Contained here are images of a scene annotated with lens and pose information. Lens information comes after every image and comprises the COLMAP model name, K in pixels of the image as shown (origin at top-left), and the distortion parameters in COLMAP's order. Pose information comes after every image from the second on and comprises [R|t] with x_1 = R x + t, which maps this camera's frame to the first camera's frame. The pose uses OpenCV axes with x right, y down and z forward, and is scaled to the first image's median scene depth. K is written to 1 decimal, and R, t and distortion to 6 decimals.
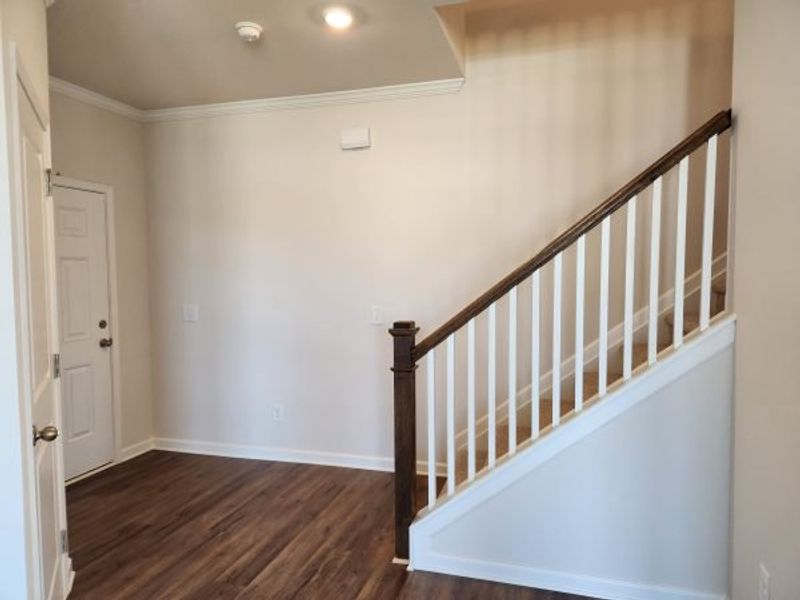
lens RADIAL K [[540.4, 0, 403.1], [0, 540.4, 300.2], [0, 0, 1]] dist [0.029037, -0.018403]
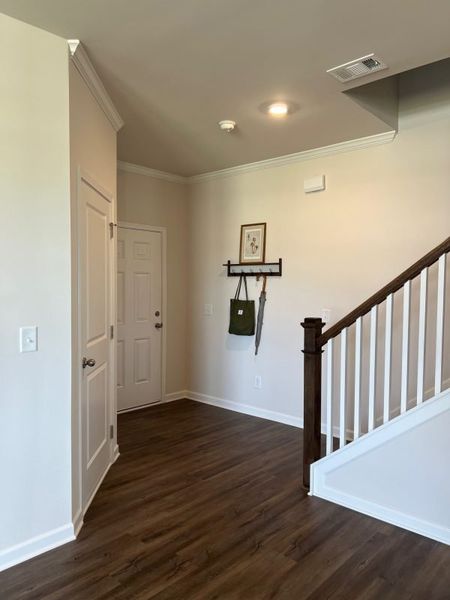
lens RADIAL K [[455.1, 0, 223.8], [0, 455.1, 300.2], [0, 0, 1]] dist [0.007739, -0.001467]
pose [[0.894335, 0.029309, -0.446437, 0.291111], [-0.037186, 0.999269, -0.008891, 0.012059], [0.445850, 0.024553, 0.894771, -0.144198]]
